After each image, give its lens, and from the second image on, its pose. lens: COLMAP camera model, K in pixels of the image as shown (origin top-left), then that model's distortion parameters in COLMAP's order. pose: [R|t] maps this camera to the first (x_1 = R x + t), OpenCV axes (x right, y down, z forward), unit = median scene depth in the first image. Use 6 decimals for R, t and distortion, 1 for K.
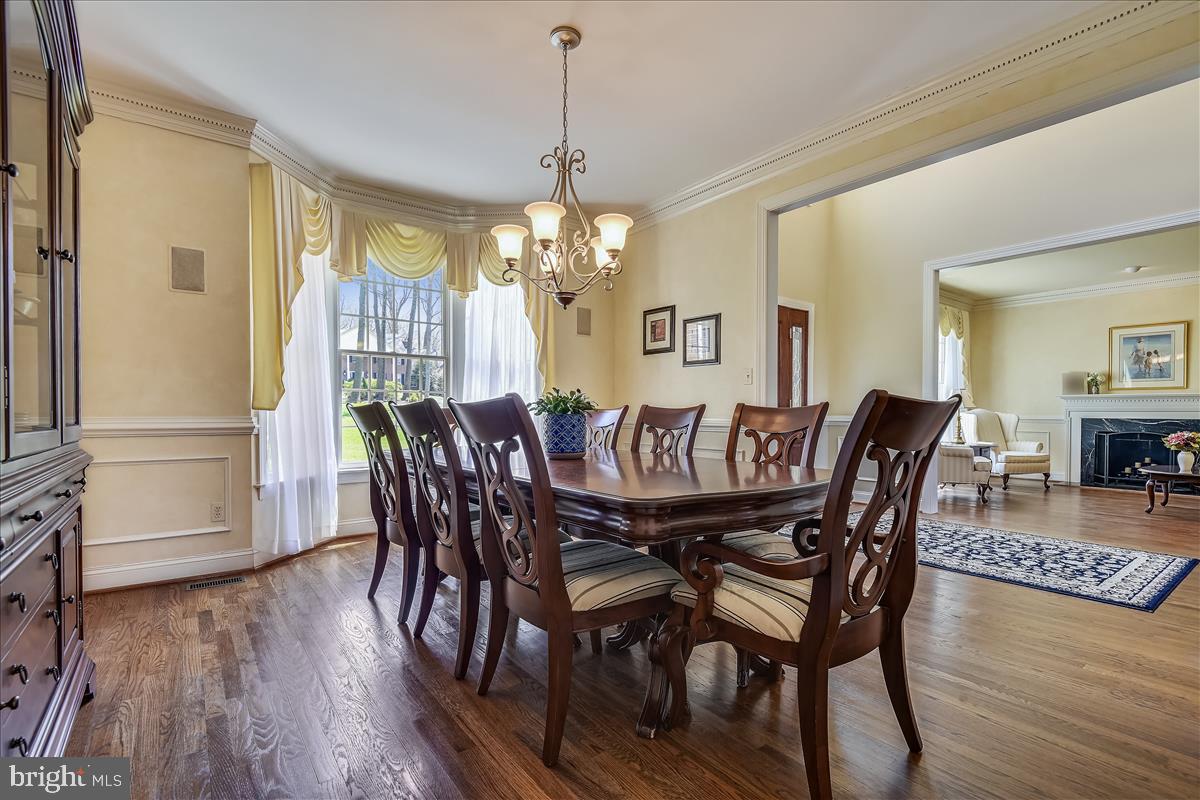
lens RADIAL K [[550.4, 0, 583.2], [0, 550.4, 417.6], [0, 0, 1]] dist [-0.008143, -0.004427]
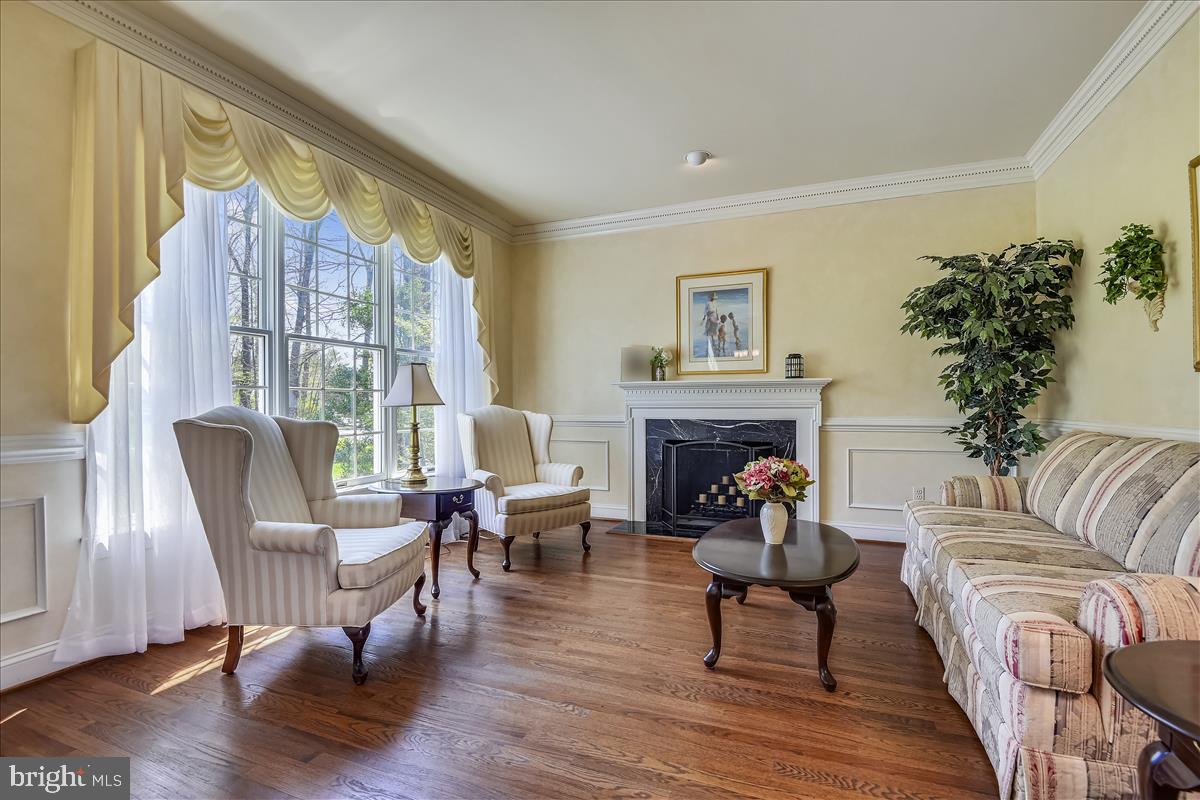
lens RADIAL K [[550.4, 0, 594.7], [0, 550.4, 402.1], [0, 0, 1]] dist [-0.008143, -0.004427]
pose [[0.853166, -0.004491, 0.521620, 0.553153], [0.011500, 0.999882, -0.010200, -0.013161], [-0.521512, 0.014701, 0.853117, 0.506954]]
